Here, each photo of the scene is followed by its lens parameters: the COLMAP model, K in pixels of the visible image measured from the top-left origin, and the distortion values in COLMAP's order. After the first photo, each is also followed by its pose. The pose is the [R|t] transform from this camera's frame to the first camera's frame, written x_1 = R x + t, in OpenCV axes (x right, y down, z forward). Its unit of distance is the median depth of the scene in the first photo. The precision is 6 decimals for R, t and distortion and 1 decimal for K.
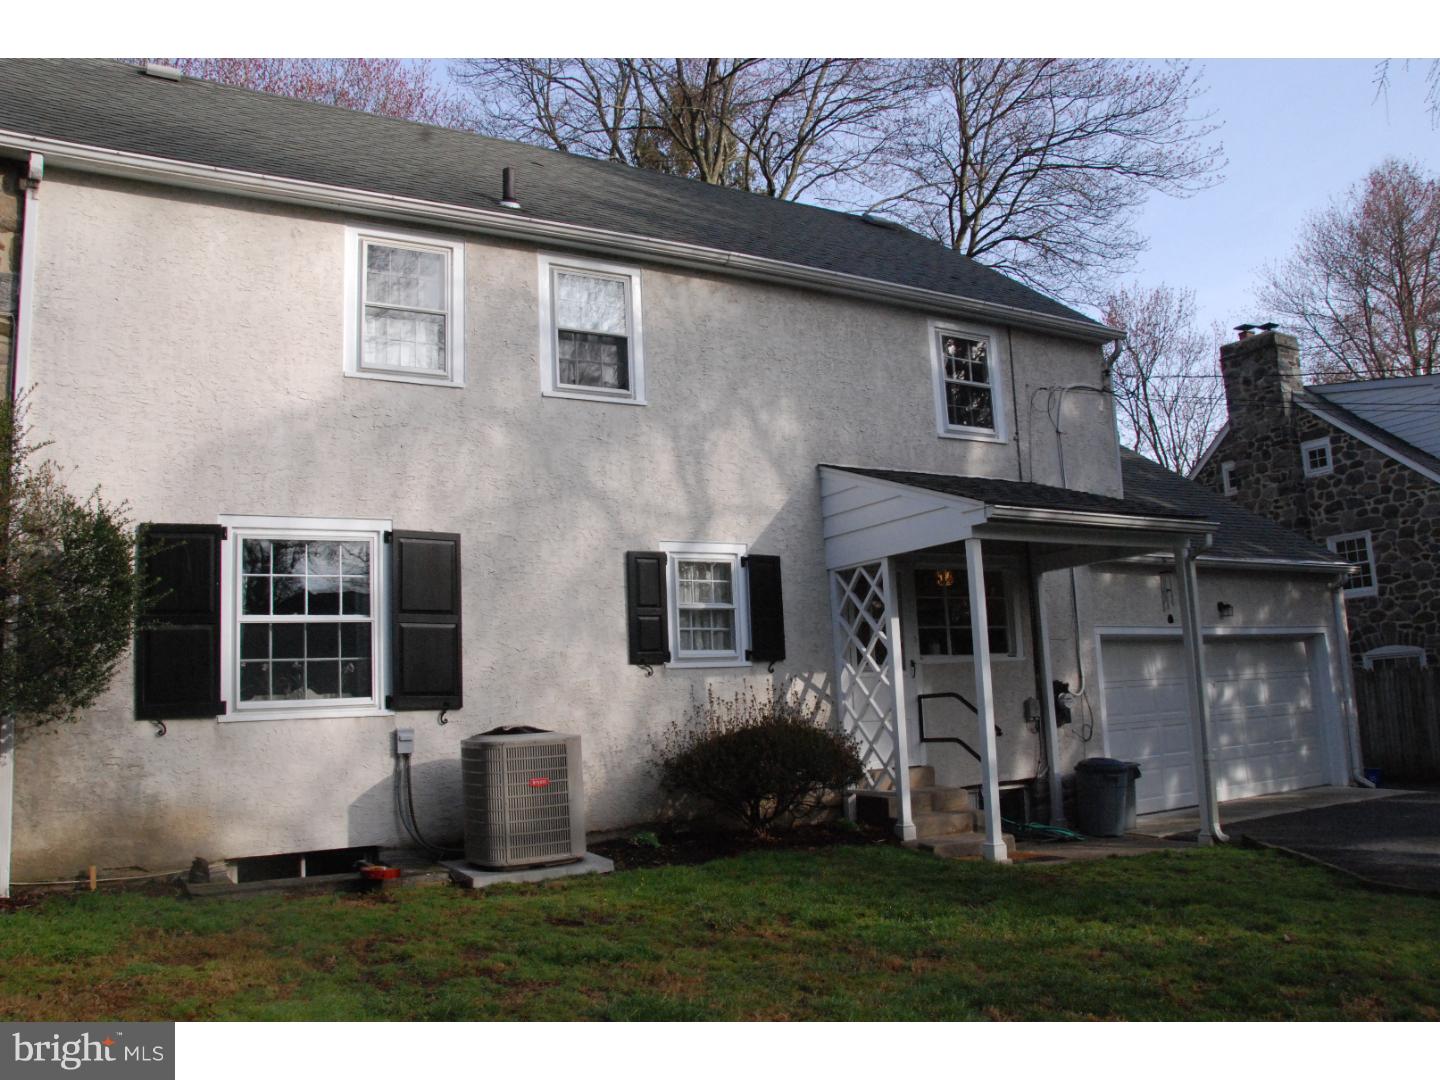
lens RADIAL K [[1204.0, 0, 720.0], [0, 1204.0, 540.0], [0, 0, 1]] dist [-0.047531, 0.012693]
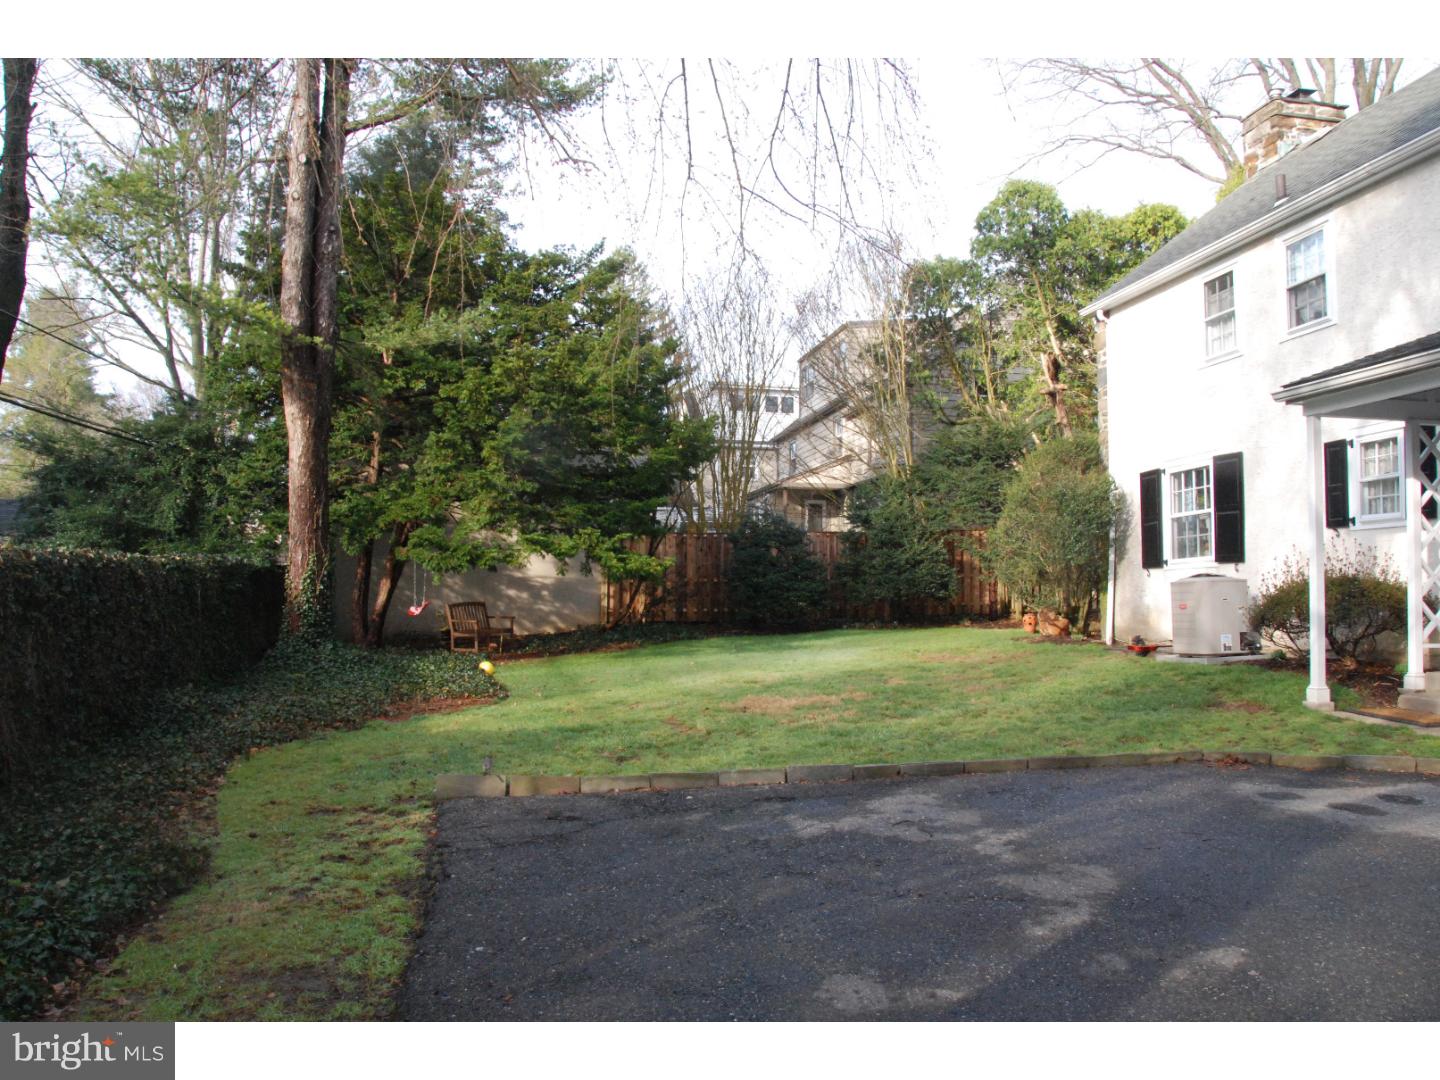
lens RADIAL K [[1204.0, 0, 720.0], [0, 1204.0, 540.0], [0, 0, 1]] dist [-0.047531, 0.012693]
pose [[-0.387684, 0.002662, -0.921789, 1.514599], [0.156784, 0.985615, -0.063094, 0.102293], [0.908361, -0.168982, -0.382524, 0.980758]]
